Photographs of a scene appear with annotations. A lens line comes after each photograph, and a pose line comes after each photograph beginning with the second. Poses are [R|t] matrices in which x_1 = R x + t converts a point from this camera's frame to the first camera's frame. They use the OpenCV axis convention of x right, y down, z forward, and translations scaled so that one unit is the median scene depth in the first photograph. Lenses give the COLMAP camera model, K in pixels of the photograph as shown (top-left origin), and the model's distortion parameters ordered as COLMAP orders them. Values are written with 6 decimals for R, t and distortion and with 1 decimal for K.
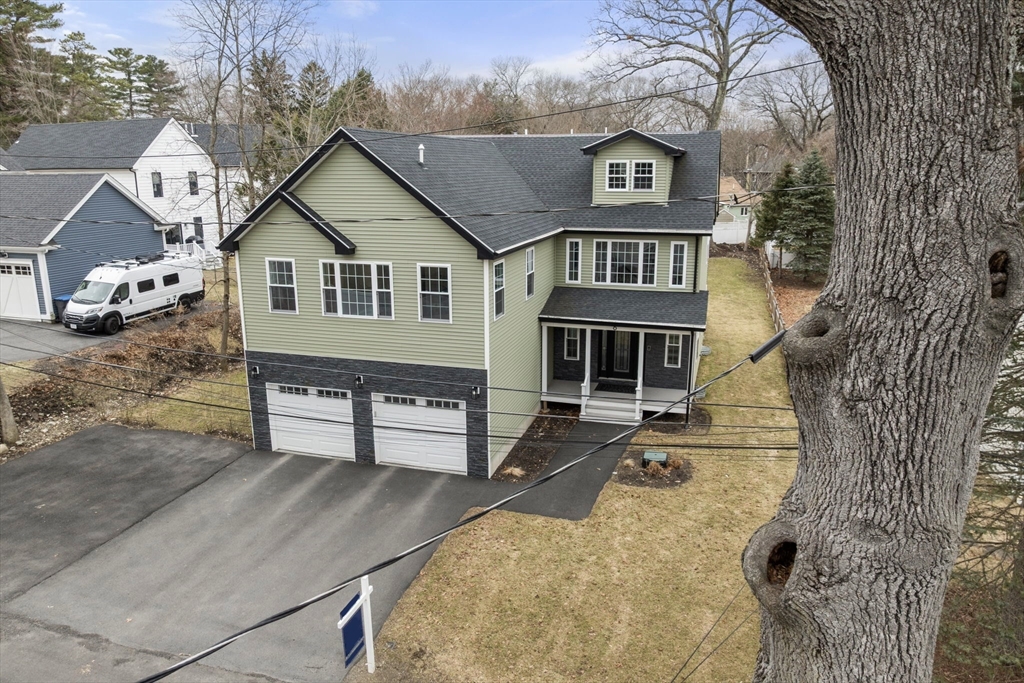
lens RADIAL K [[730.6, 0, 508.9], [0, 730.6, 338.0], [0, 0, 1]] dist [-0.034911, -0.006898]
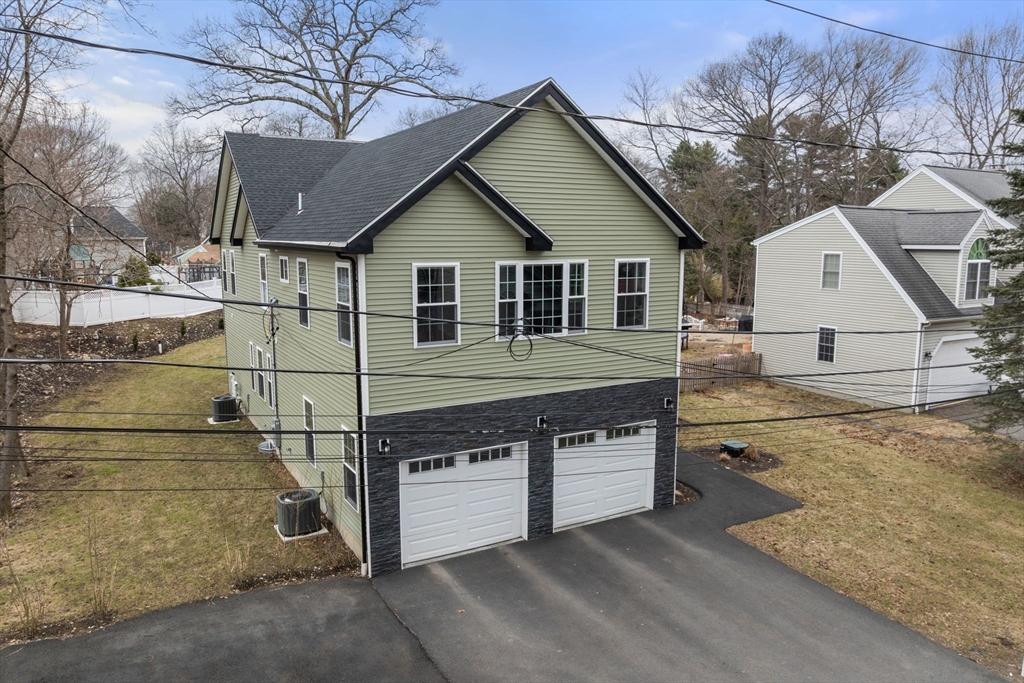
lens RADIAL K [[730.6, 0, 508.0], [0, 730.6, 342.8], [0, 0, 1]] dist [-0.034911, -0.006898]
pose [[0.687604, -0.102435, 0.718824, -0.763636], [0.167226, 0.985726, -0.019494, -0.013764], [-0.706566, 0.133610, 0.694919, 0.506989]]
